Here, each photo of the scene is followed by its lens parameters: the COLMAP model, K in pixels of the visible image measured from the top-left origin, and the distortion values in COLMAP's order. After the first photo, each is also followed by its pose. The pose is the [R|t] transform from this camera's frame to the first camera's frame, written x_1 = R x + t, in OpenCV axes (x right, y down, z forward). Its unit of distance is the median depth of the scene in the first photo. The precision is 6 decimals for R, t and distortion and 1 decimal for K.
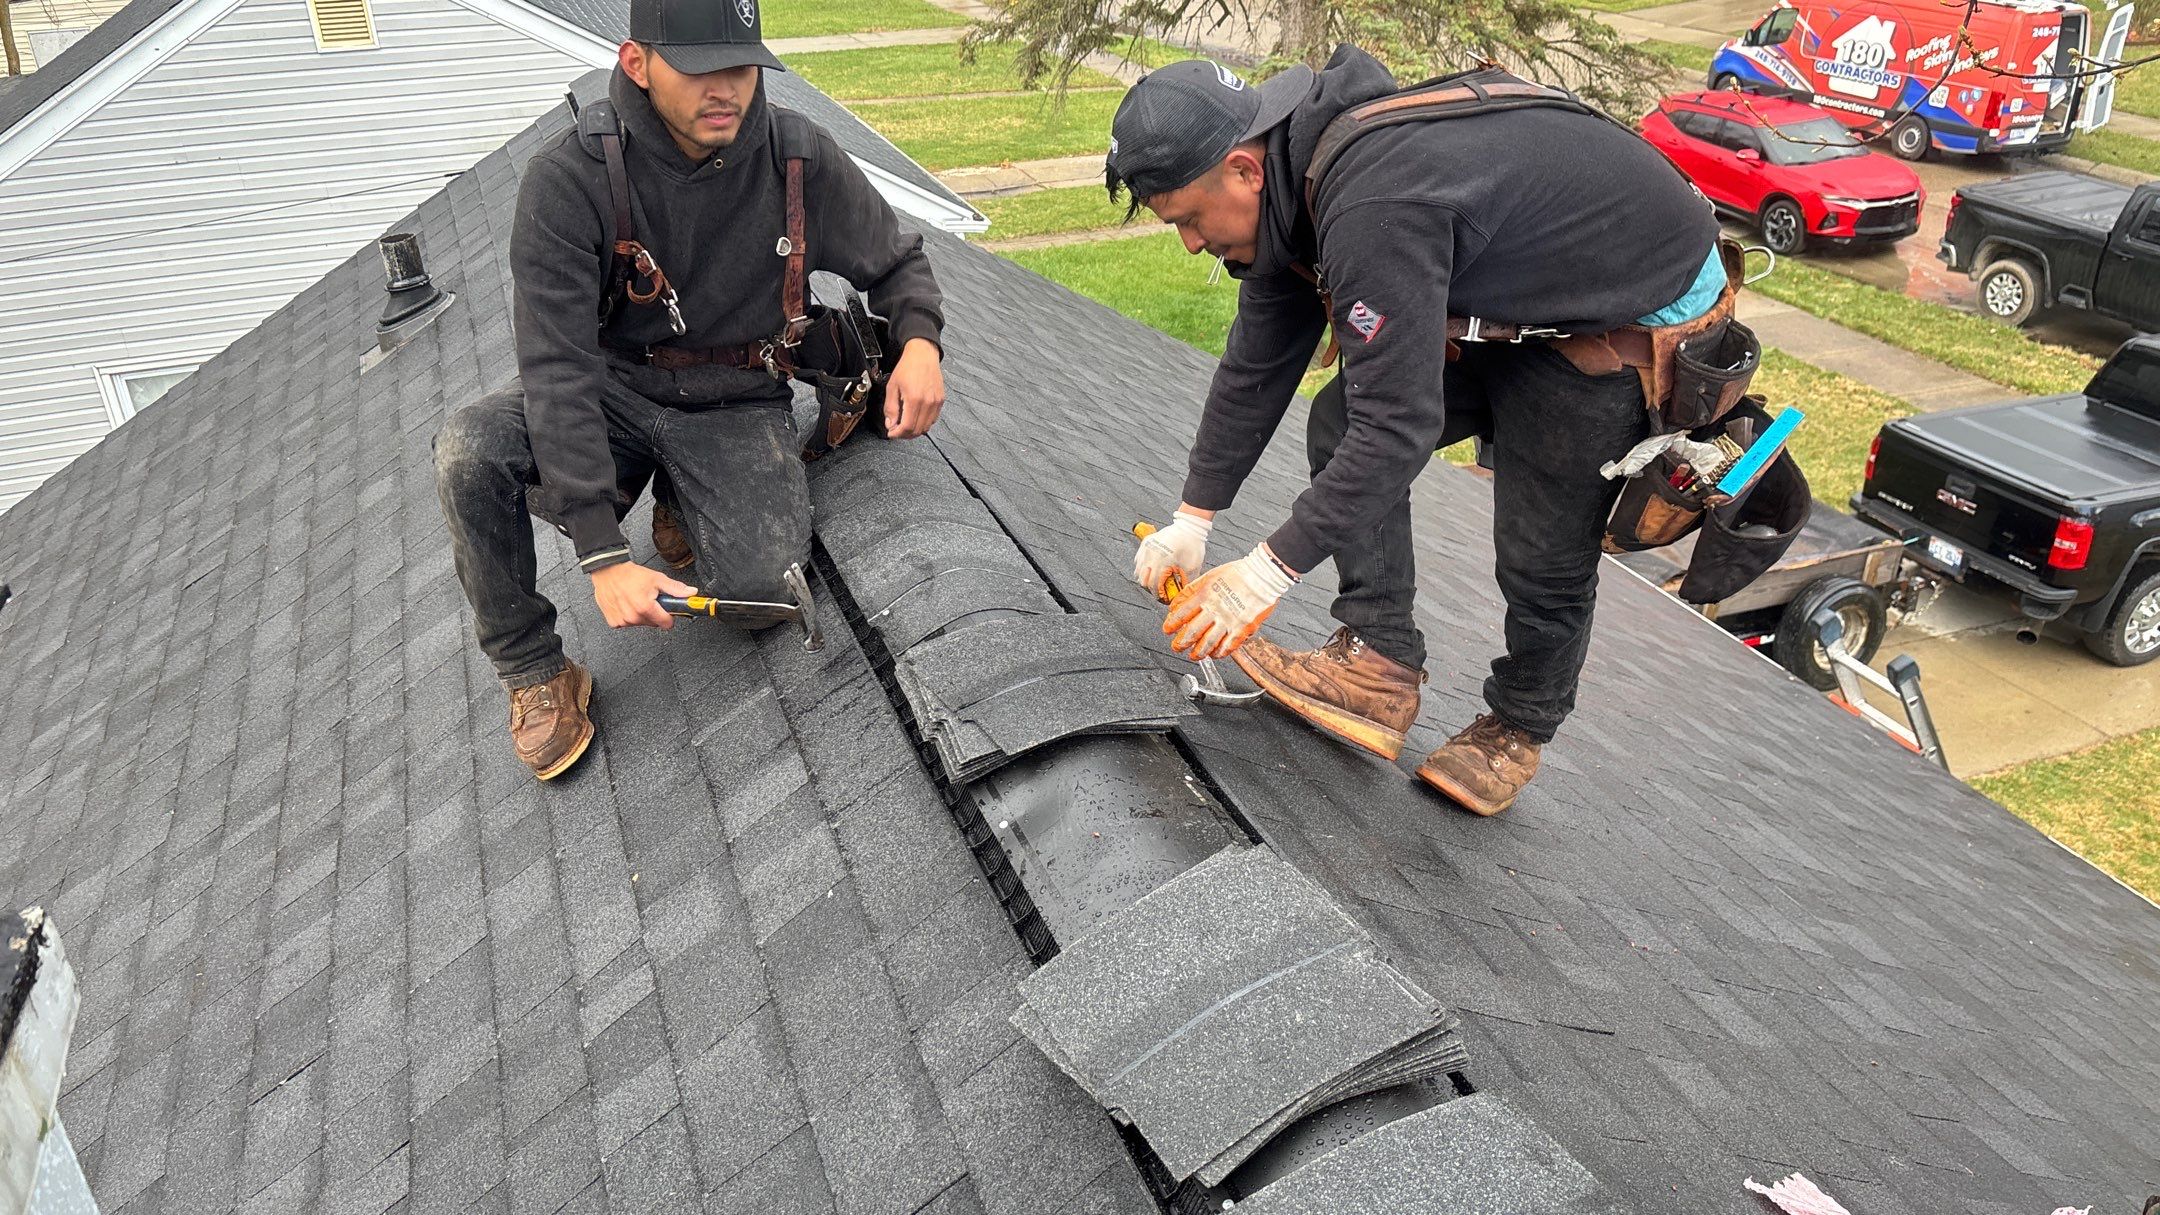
lens RADIAL K [[1632.5, 0, 1081.0], [0, 1632.5, 563.9], [0, 0, 1]] dist [0.085786, -0.085341]
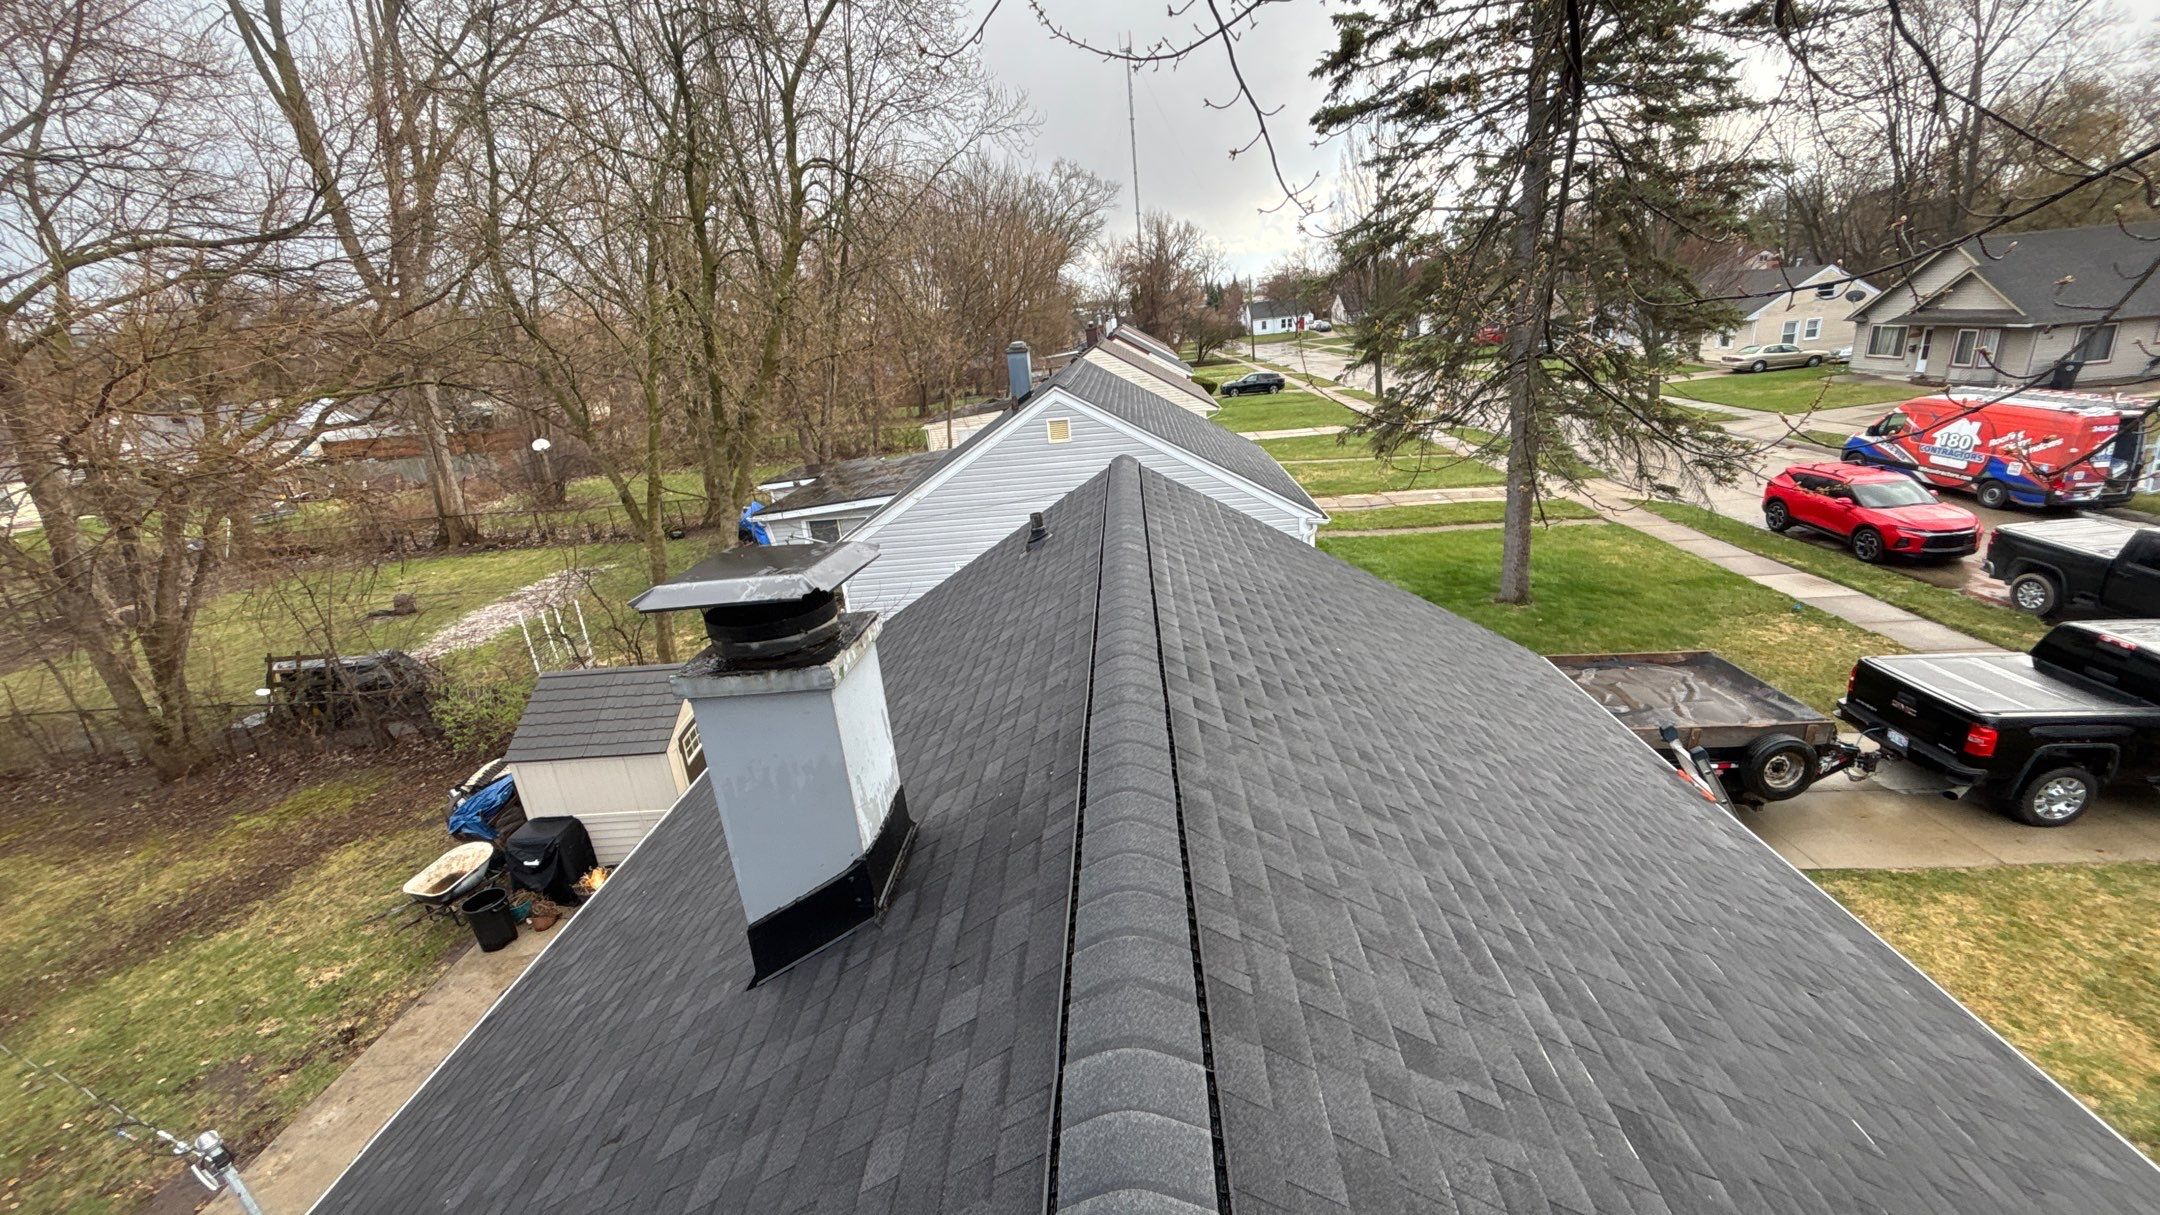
lens RADIAL K [[872.9, 0, 1082.4], [0, 872.9, 605.8], [0, 0, 1]] dist [0.000649, 0.000204]
pose [[0.917519, 0.077077, -0.390151, 0.063863], [-0.117782, 0.989692, -0.081467, 0.017912], [0.379850, 0.120701, 0.917140, -0.078904]]
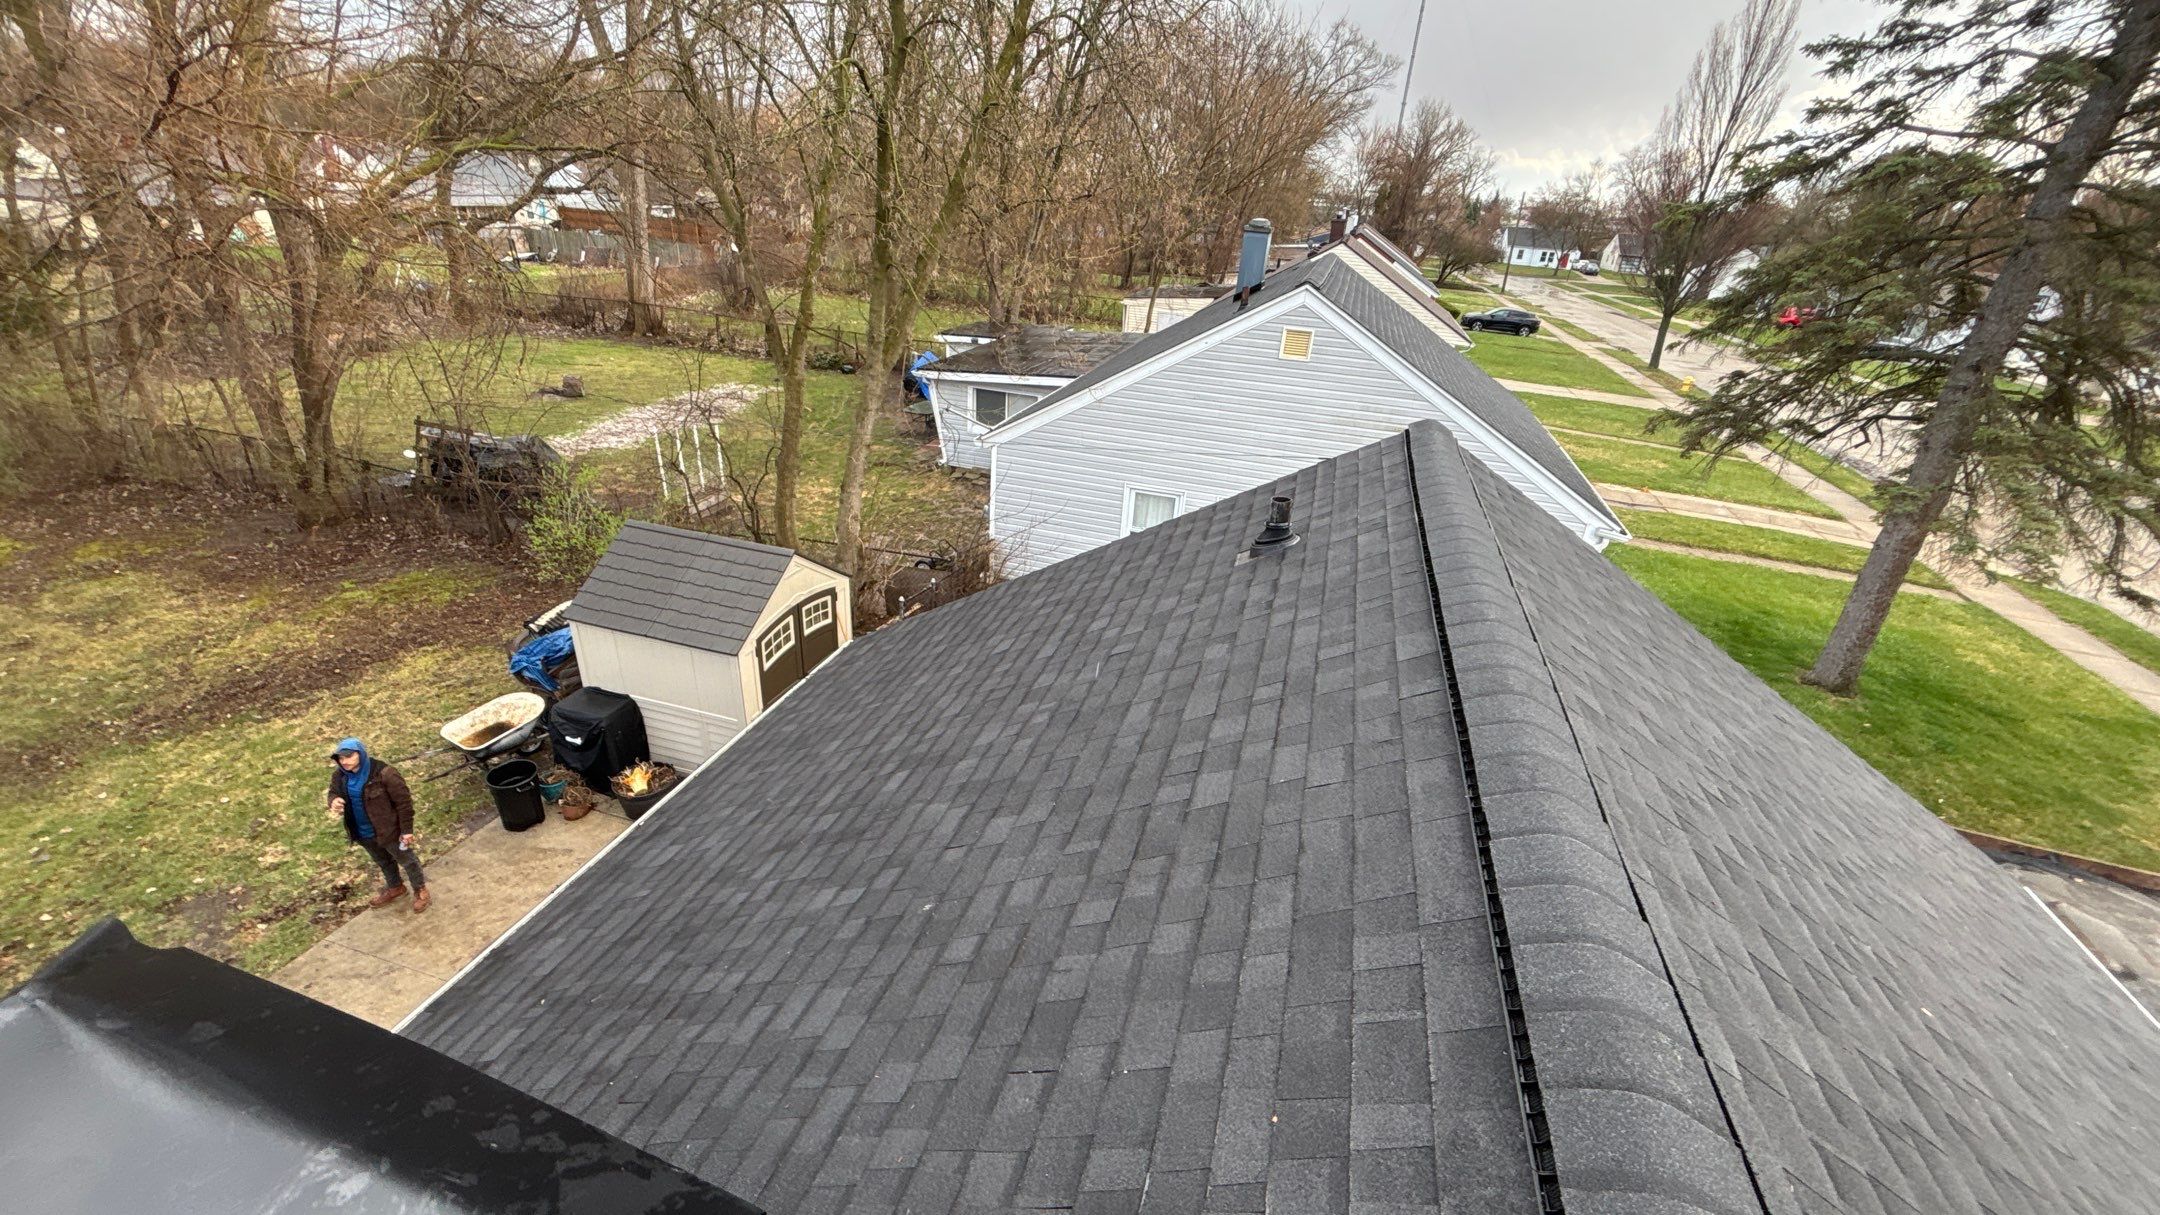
lens RADIAL K [[872.9, 0, 1082.4], [0, 872.9, 605.8], [0, 0, 1]] dist [0.000649, 0.000204]
pose [[0.796236, 0.333912, -0.504491, -0.020520], [-0.344148, 0.935816, 0.076230, -0.022948], [0.497565, 0.112922, 0.860045, 0.031518]]
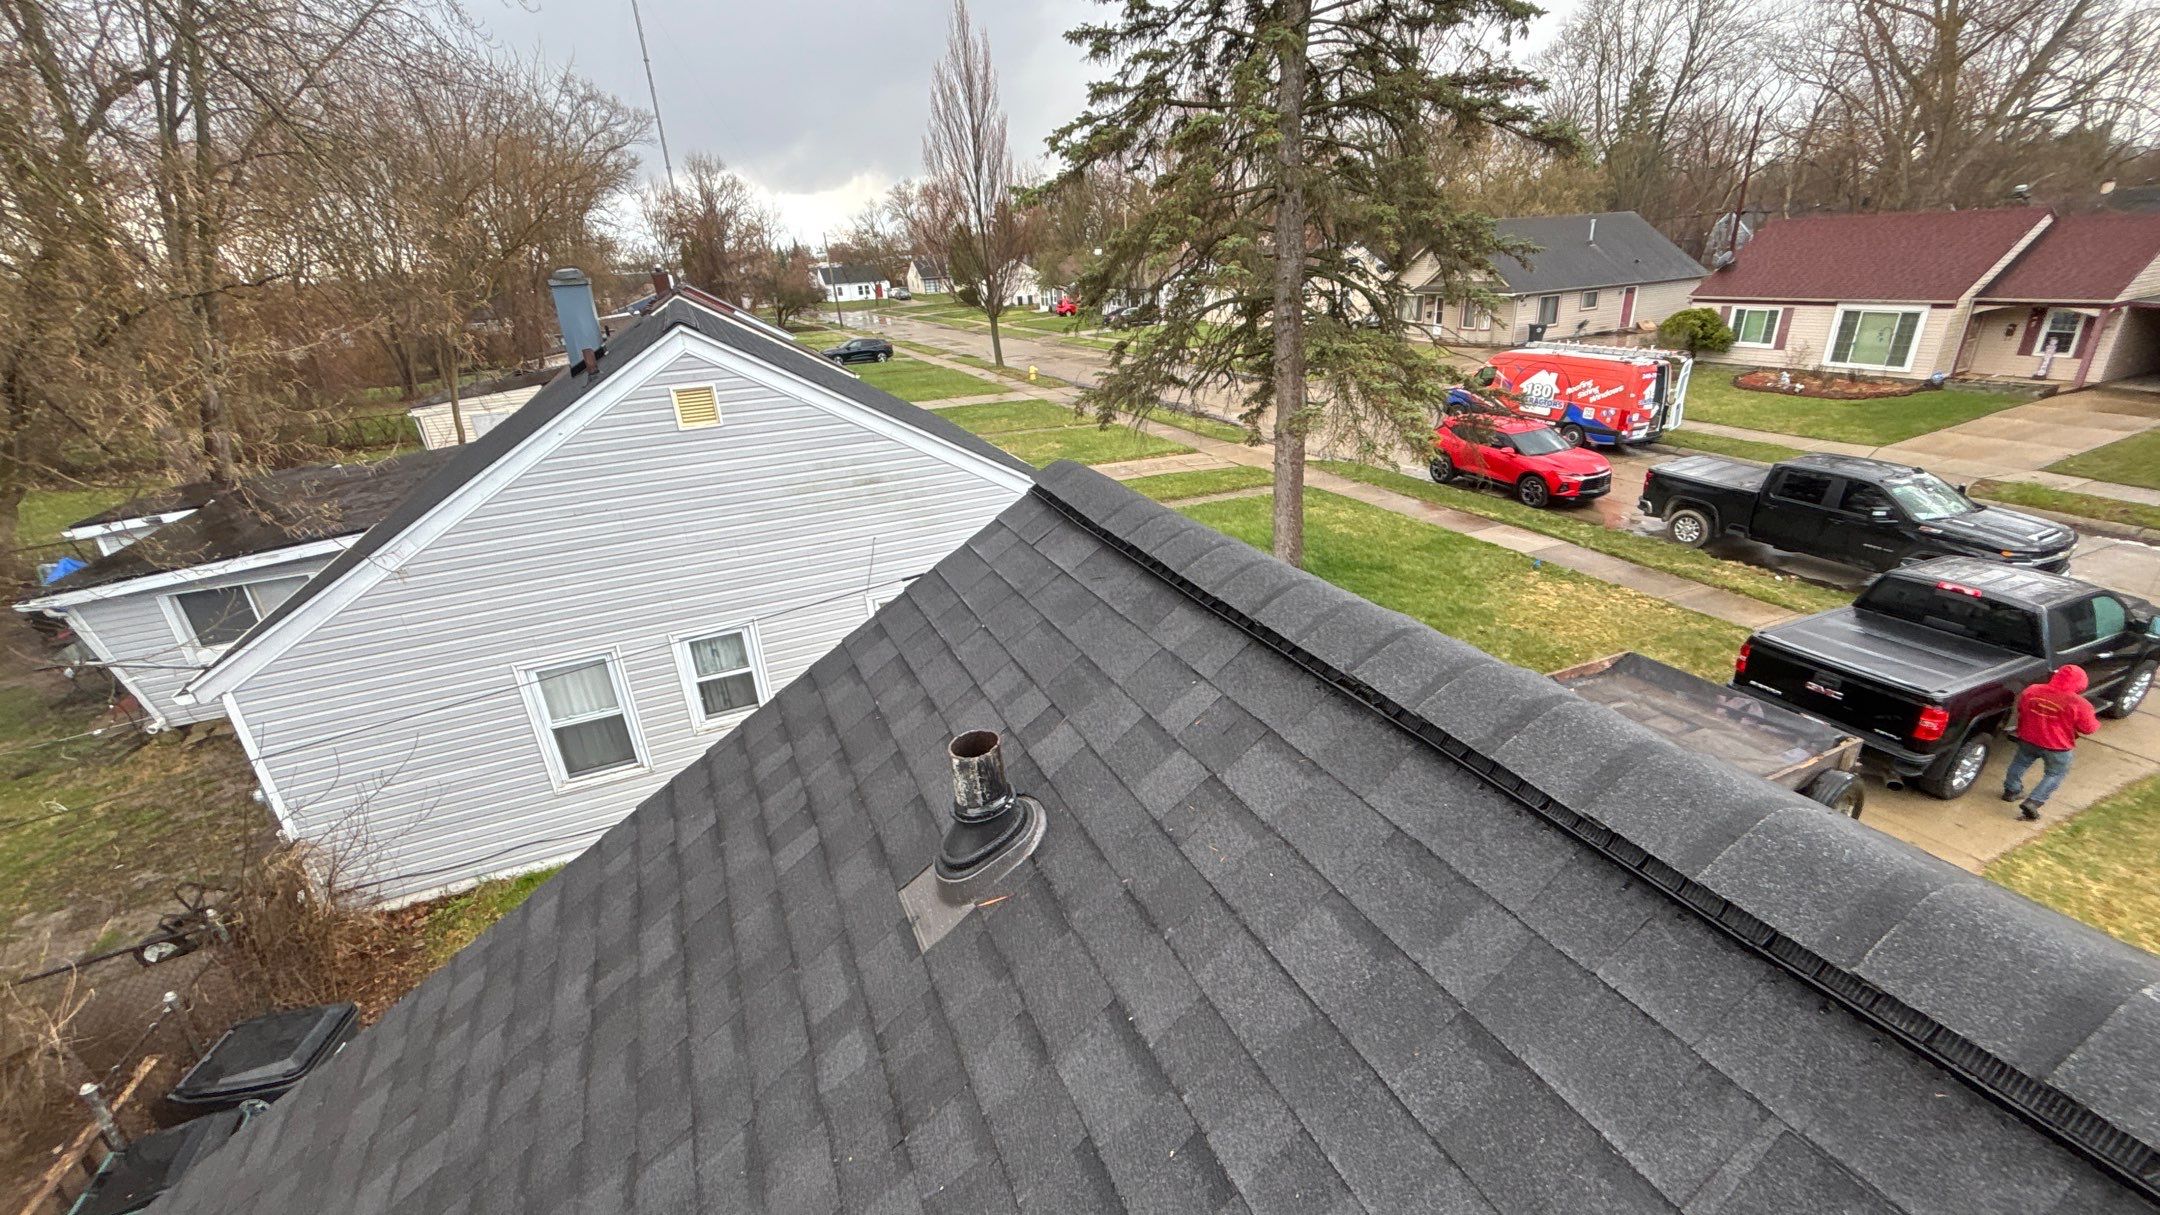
lens RADIAL K [[872.9, 0, 1082.4], [0, 872.9, 605.8], [0, 0, 1]] dist [0.000649, 0.000204]
pose [[0.997901, -0.045724, 0.045852, -0.094500], [0.048789, 0.996483, -0.068129, -0.055859], [-0.042575, 0.070223, 0.996622, 0.158069]]
